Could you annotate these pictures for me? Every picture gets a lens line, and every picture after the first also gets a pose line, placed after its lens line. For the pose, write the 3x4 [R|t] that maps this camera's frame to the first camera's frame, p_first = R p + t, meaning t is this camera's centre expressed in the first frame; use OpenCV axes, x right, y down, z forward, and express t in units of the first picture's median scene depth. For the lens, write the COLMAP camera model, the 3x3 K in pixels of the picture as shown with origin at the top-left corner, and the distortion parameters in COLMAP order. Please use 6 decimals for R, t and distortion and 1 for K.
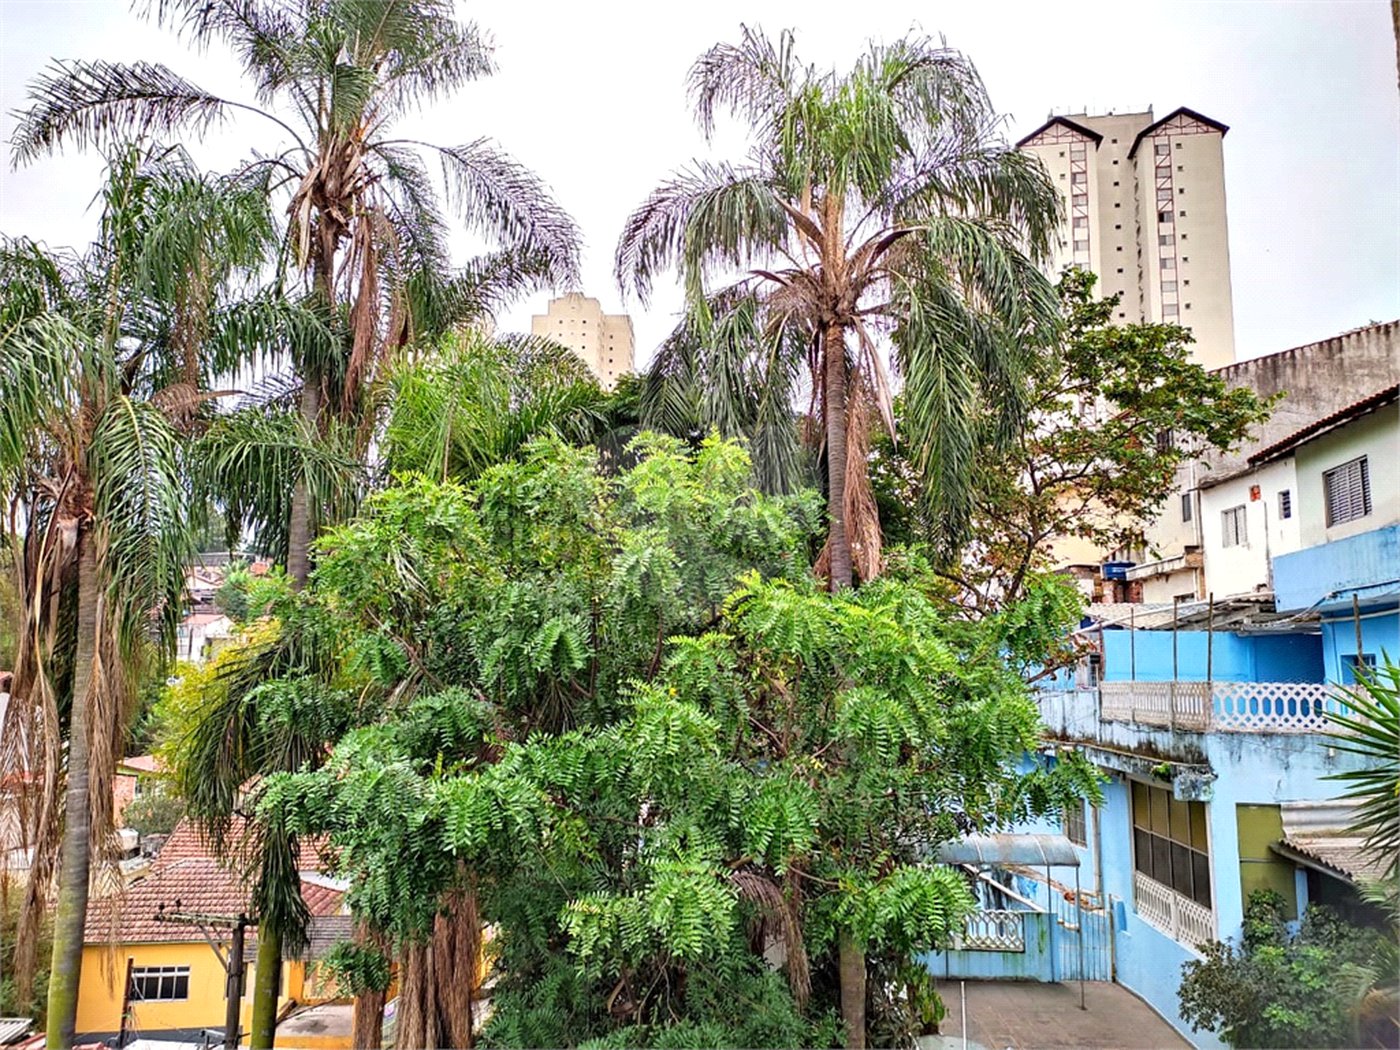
lens RADIAL K [[1039.4, 0, 690.5], [0, 1039.4, 525.8], [0, 0, 1]] dist [0.063970, -0.047239]
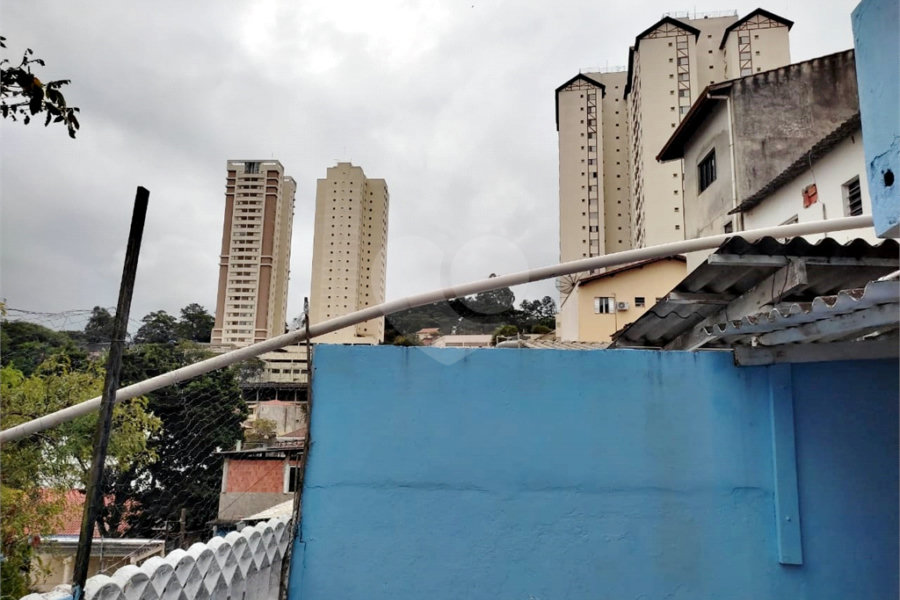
lens RADIAL K [[662.9, 0, 450.0], [0, 662.9, 300.0], [0, 0, 1]] dist [0.061754, -0.055703]
pose [[0.999902, 0.006290, -0.012518, 0.327783], [-0.006879, 0.998842, -0.047619, 0.071616], [0.012204, 0.047701, 0.998787, 0.600609]]
